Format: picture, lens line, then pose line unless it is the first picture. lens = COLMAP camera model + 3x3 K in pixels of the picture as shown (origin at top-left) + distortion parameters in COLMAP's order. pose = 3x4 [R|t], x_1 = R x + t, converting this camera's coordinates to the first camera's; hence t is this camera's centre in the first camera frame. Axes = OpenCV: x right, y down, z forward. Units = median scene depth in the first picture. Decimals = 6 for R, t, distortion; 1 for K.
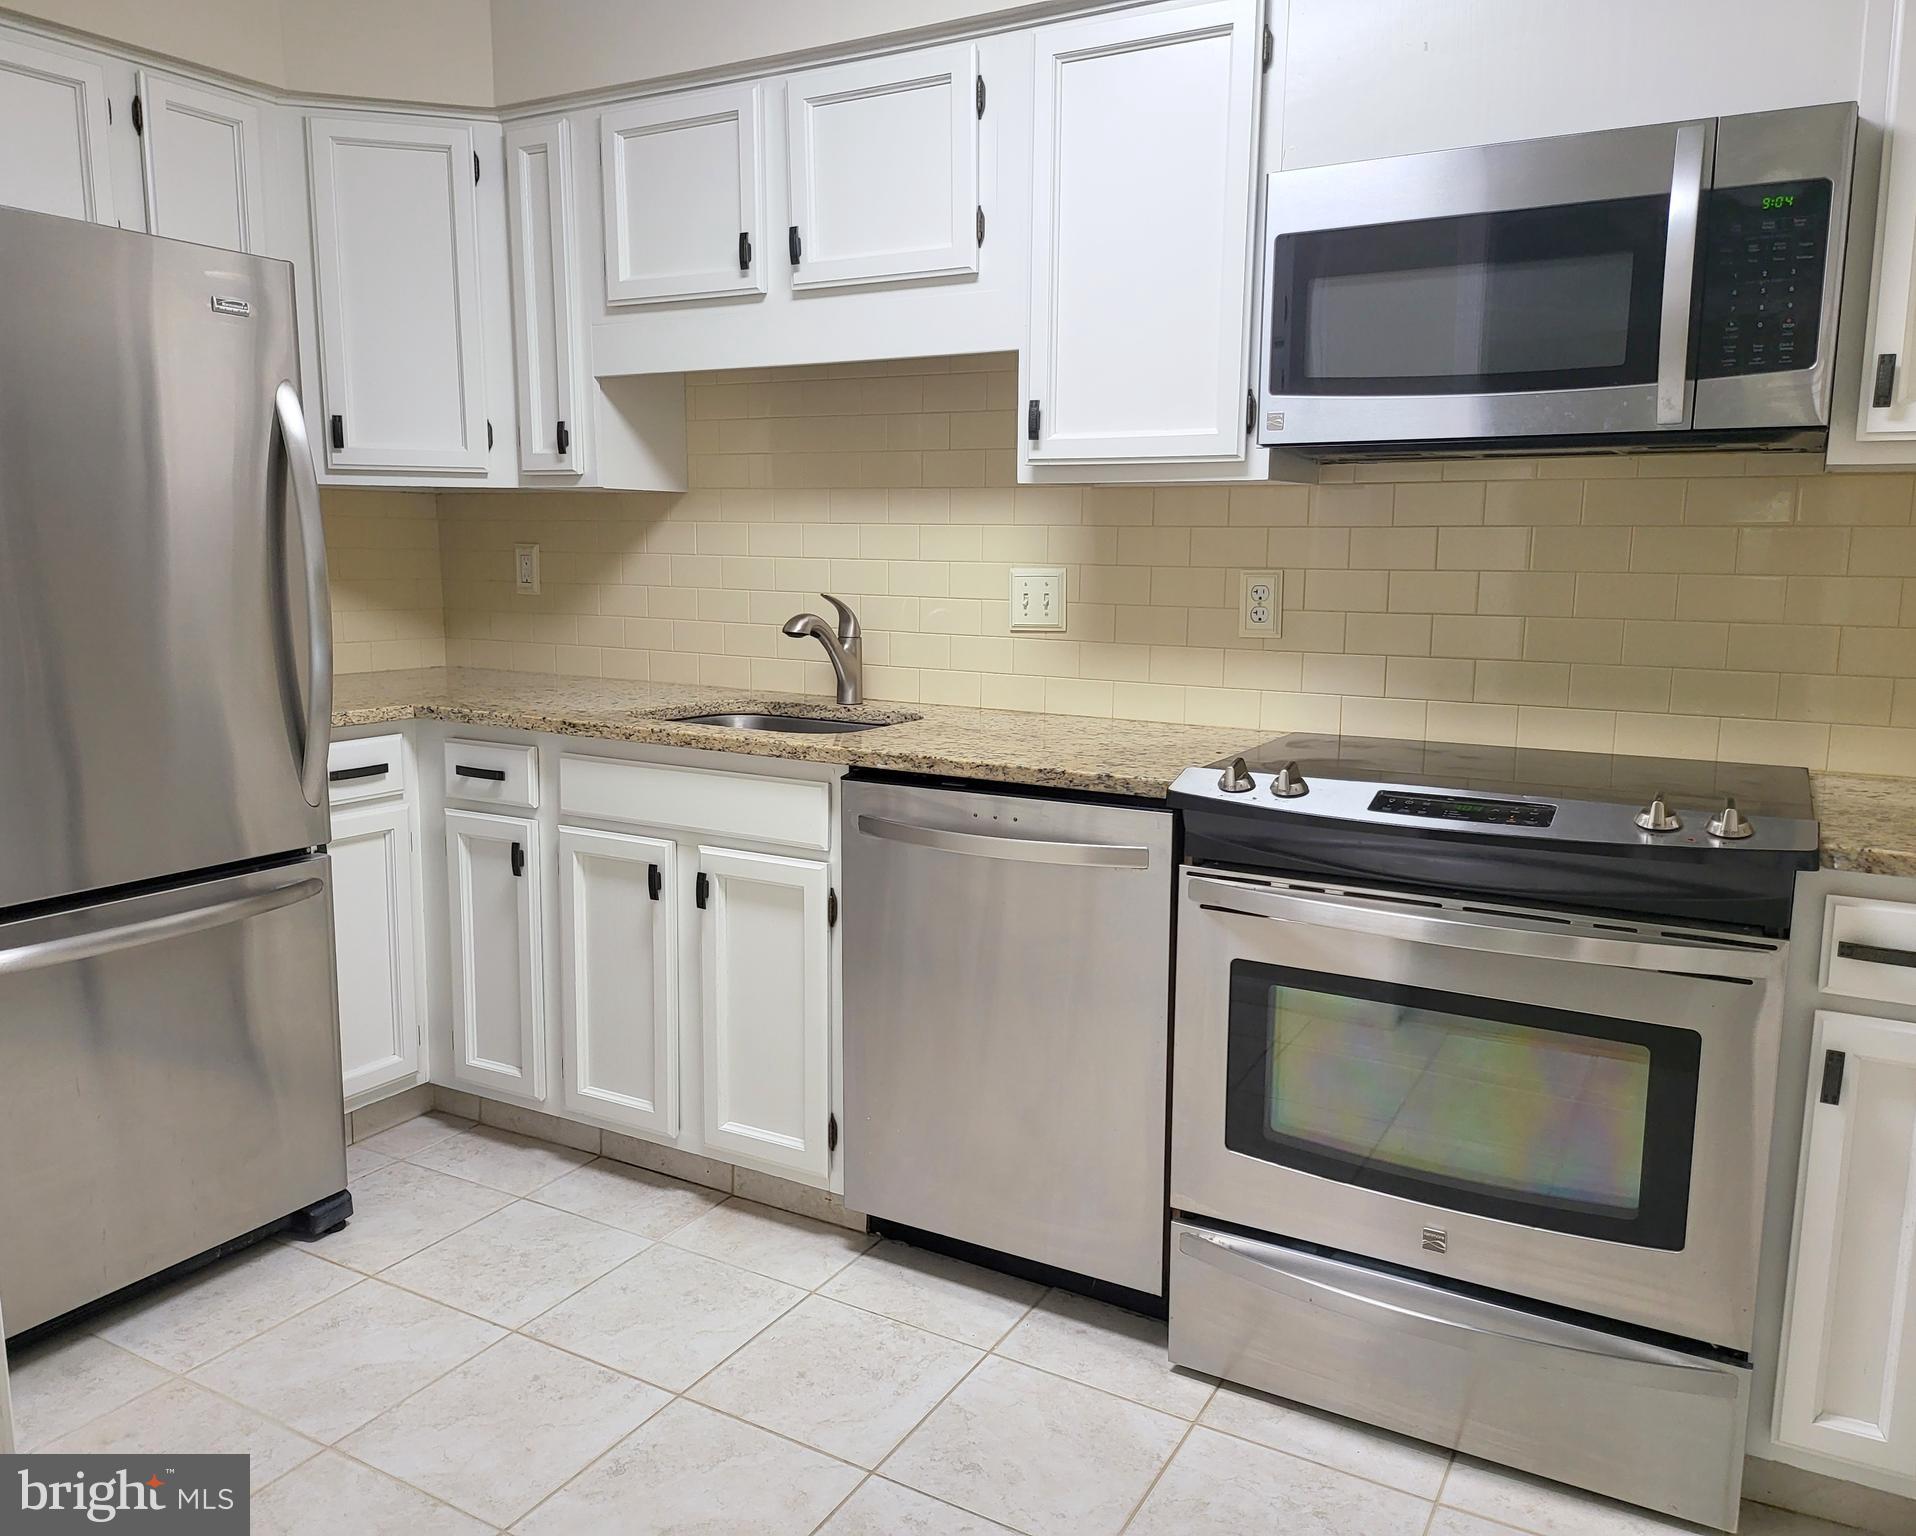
lens RADIAL K [[1423.0, 0, 958.0], [0, 1423.0, 768.0], [0, 0, 1]] dist [0.072417, -0.077126]
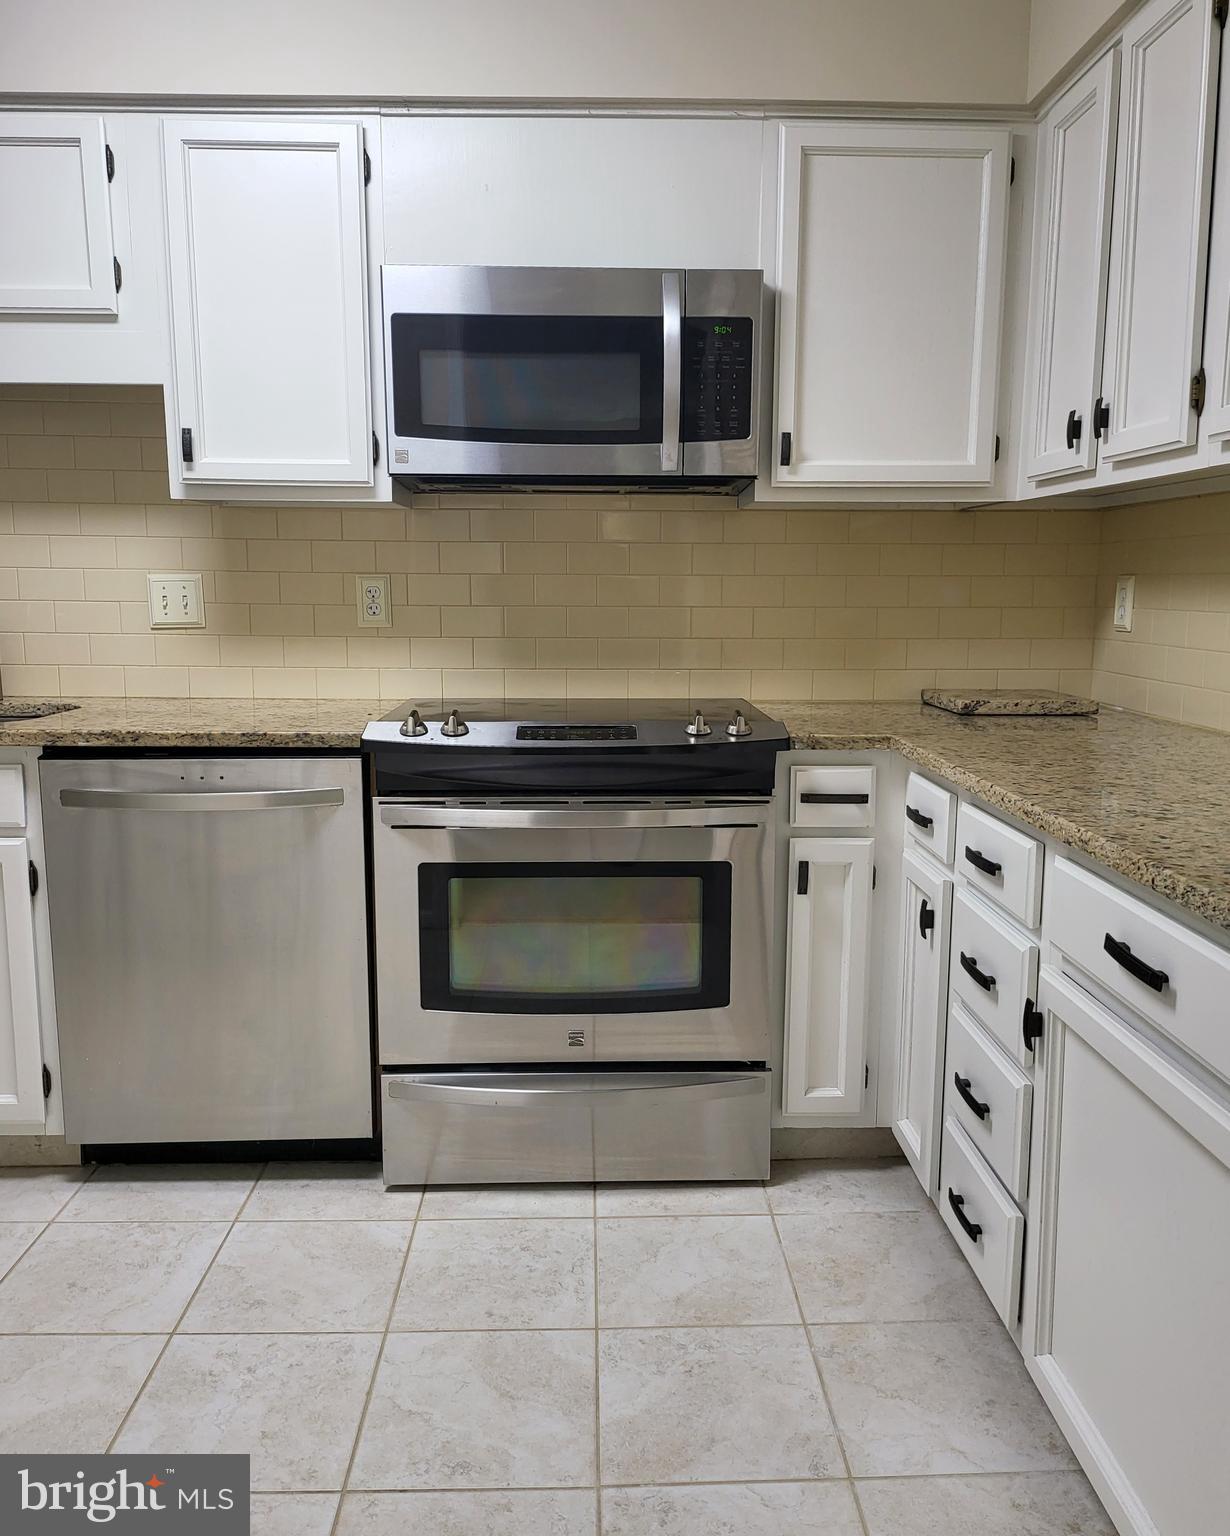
lens RADIAL K [[1177.0, 0, 615.0], [0, 1177.0, 768.0], [0, 0, 1]] dist [0.073626, -0.076346]
pose [[0.857793, -0.084904, 0.506934, -0.187356], [0.083238, 0.996190, 0.025998, 0.030807], [-0.507210, 0.019895, 0.861593, -0.029600]]
